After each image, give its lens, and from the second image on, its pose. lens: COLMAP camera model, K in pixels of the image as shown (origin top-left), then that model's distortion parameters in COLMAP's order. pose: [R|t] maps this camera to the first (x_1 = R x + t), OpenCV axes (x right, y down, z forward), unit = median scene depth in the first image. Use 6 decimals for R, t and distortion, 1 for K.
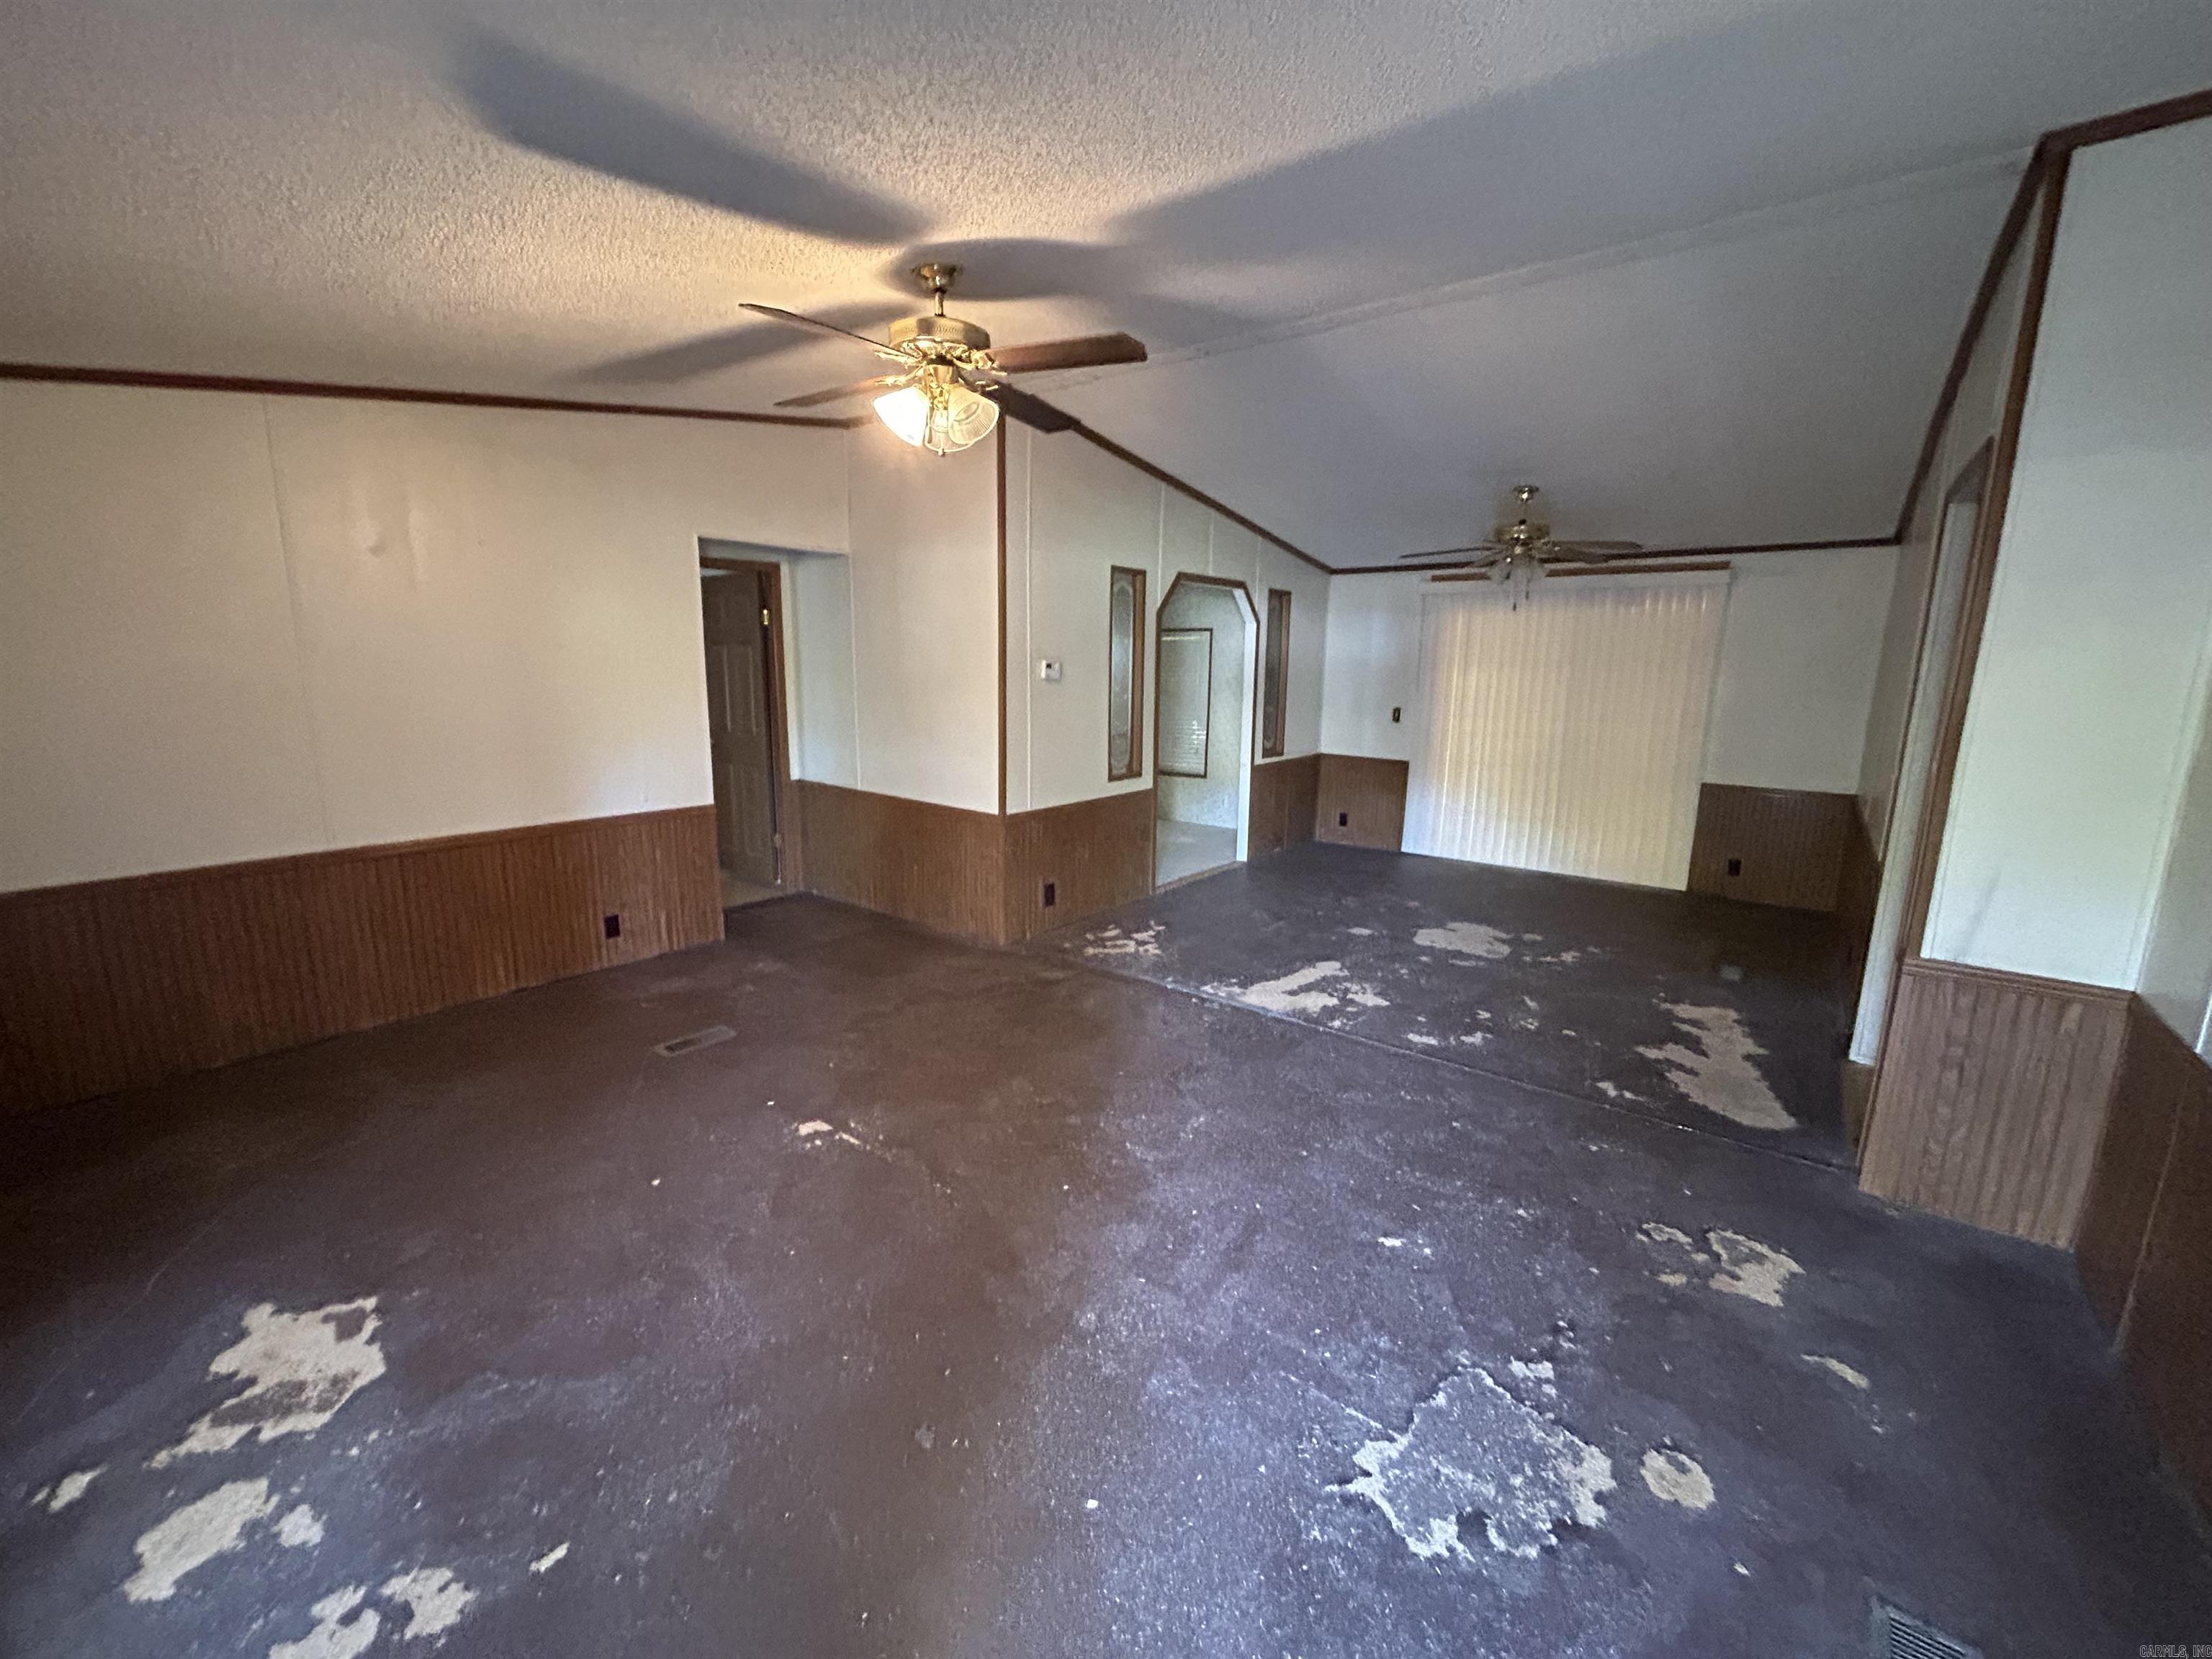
lens RADIAL K [[886.6, 0, 1114.7], [0, 886.6, 824.8], [0, 0, 1]] dist [-0.001343, 0.000302]
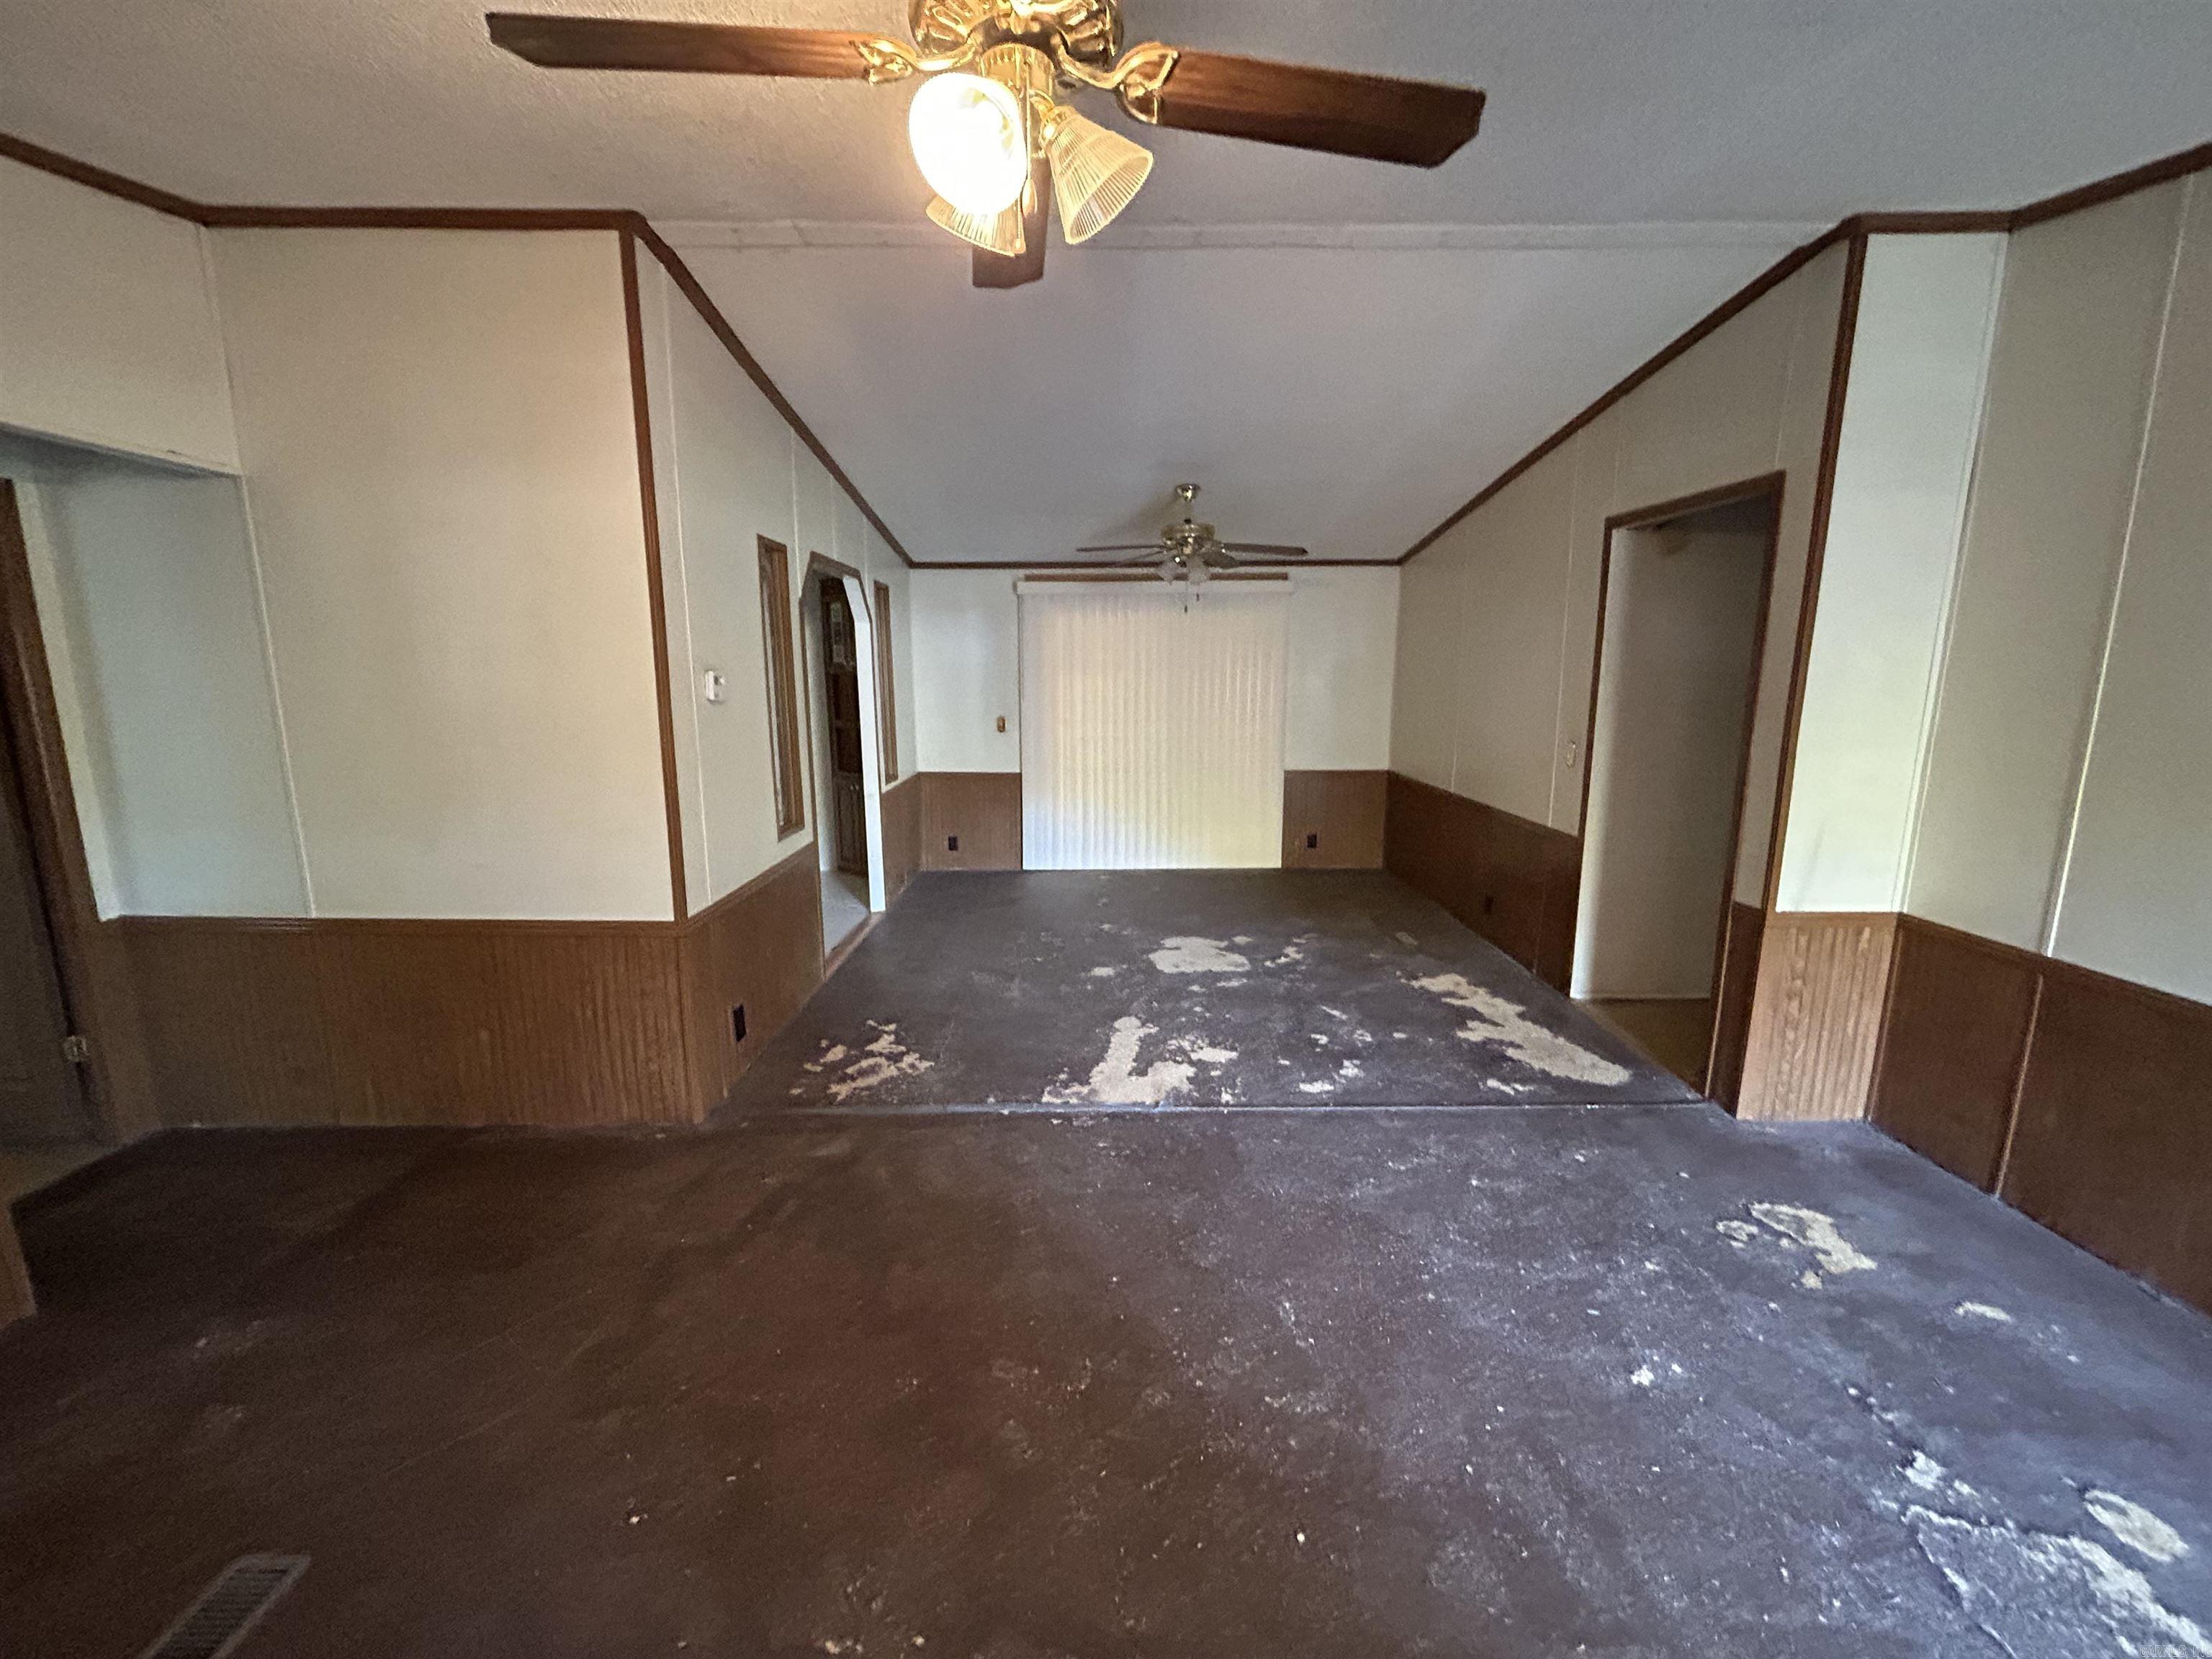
lens RADIAL K [[886.6, 0, 1110.5], [0, 886.6, 825.3], [0, 0, 1]] dist [-0.001343, 0.000302]
pose [[0.789380, -0.122155, 0.601628, -0.283713], [0.125104, 0.991448, 0.037159, -0.069810], [-0.601022, 0.045933, 0.797911, 0.351954]]
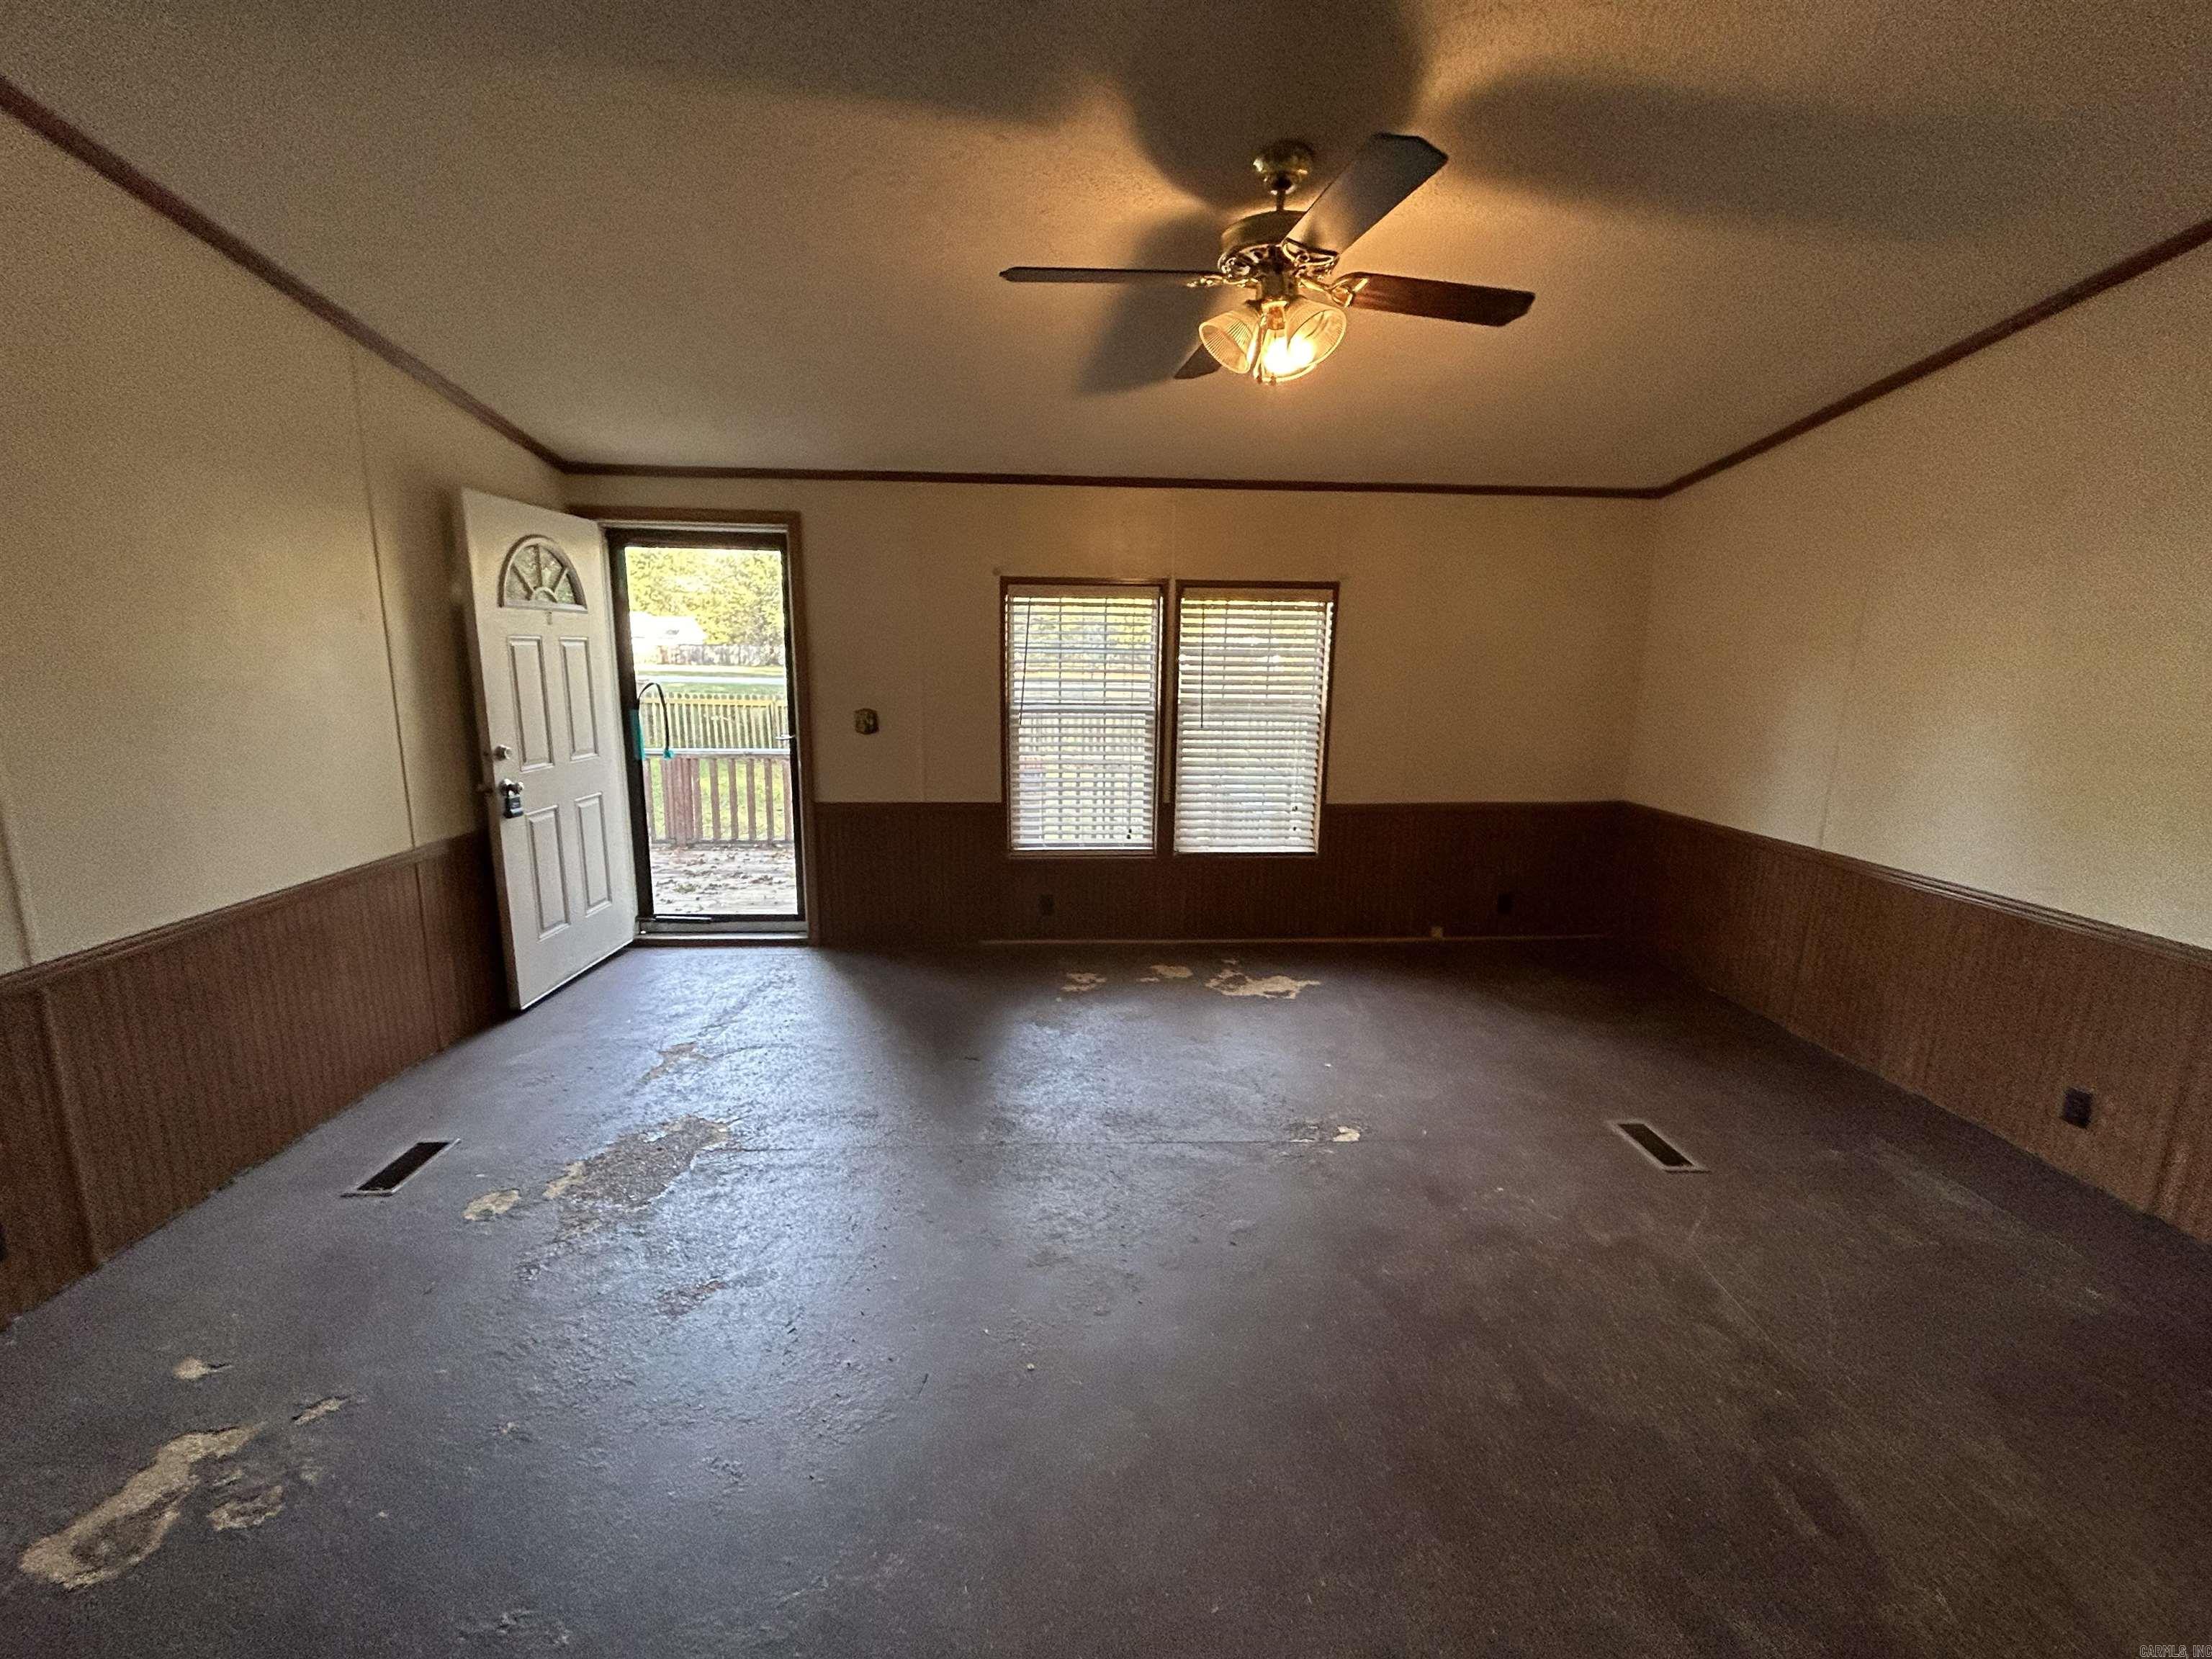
lens RADIAL K [[886.6, 0, 1125.3], [0, 886.6, 824.5], [0, 0, 1]] dist [-0.001343, 0.000302]
pose [[-0.747855, 0.090492, -0.657666, 0.291363], [-0.154133, 0.939927, 0.304599, -0.150088], [0.645721, 0.329164, -0.688981, 0.953249]]
